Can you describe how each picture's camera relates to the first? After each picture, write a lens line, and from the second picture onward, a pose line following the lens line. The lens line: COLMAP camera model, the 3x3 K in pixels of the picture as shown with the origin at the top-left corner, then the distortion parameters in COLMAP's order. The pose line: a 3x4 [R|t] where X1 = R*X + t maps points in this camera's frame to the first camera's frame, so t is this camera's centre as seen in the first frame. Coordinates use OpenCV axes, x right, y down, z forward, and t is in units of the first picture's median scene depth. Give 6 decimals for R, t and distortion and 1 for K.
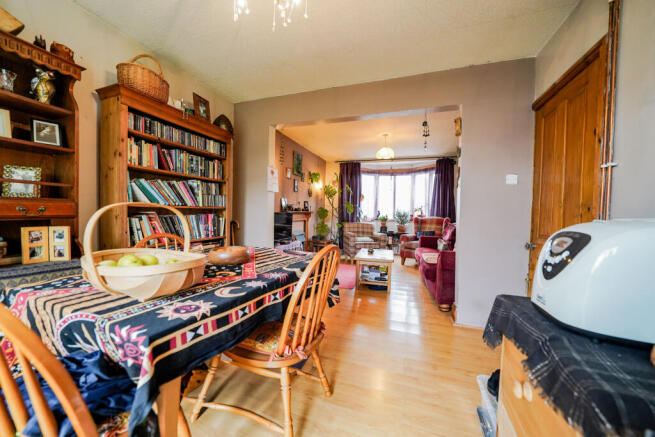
lens RADIAL K [[239.6, 0, 325.1], [0, 239.6, 217.9], [0, 0, 1]] dist [0.000068, 0.000004]
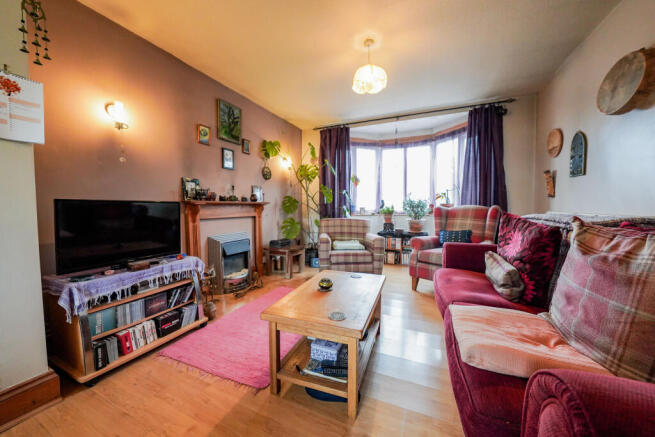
lens RADIAL K [[235.3, 0, 325.2], [0, 235.3, 219.3], [0, 0, 1]] dist [-0.019772, 0.000151]
pose [[0.995199, -0.020971, -0.095600, 0.150540], [0.023392, 0.999432, 0.024275, 0.006736], [0.095036, -0.026395, 0.995124, 0.379403]]
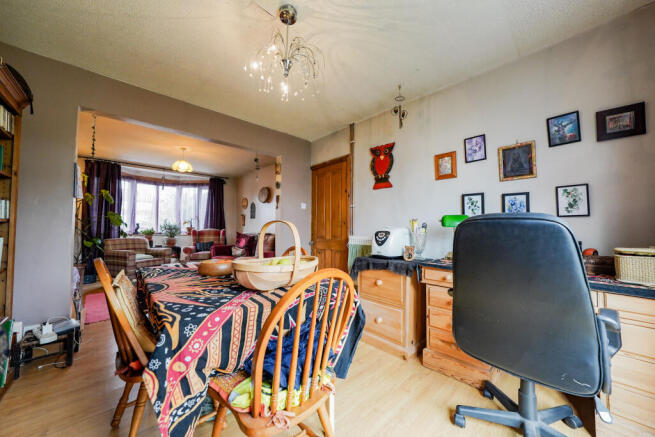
lens RADIAL K [[235.3, 0, 325.2], [0, 235.3, 219.3], [0, 0, 1]] dist [-0.019772, 0.000151]
pose [[0.455666, 0.012514, 0.890063, -0.257220], [0.027284, 0.999235, -0.028017, -0.003309], [-0.889733, 0.037051, 0.454976, 0.028779]]
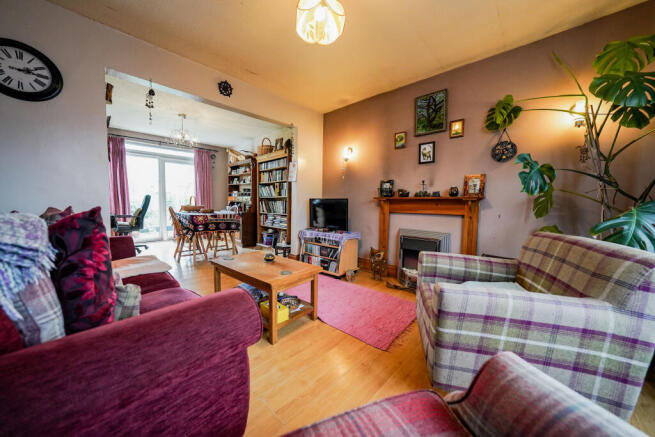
lens RADIAL K [[228.6, 0, 327.5], [0, 228.6, 218.5], [0, 0, 1]] dist [-0.017102, 0.000227]
pose [[-0.405999, 0.027885, -0.913448, 0.415380], [-0.049763, 0.997377, 0.052565, 0.005013], [0.912518, 0.066798, -0.403546, 0.878710]]
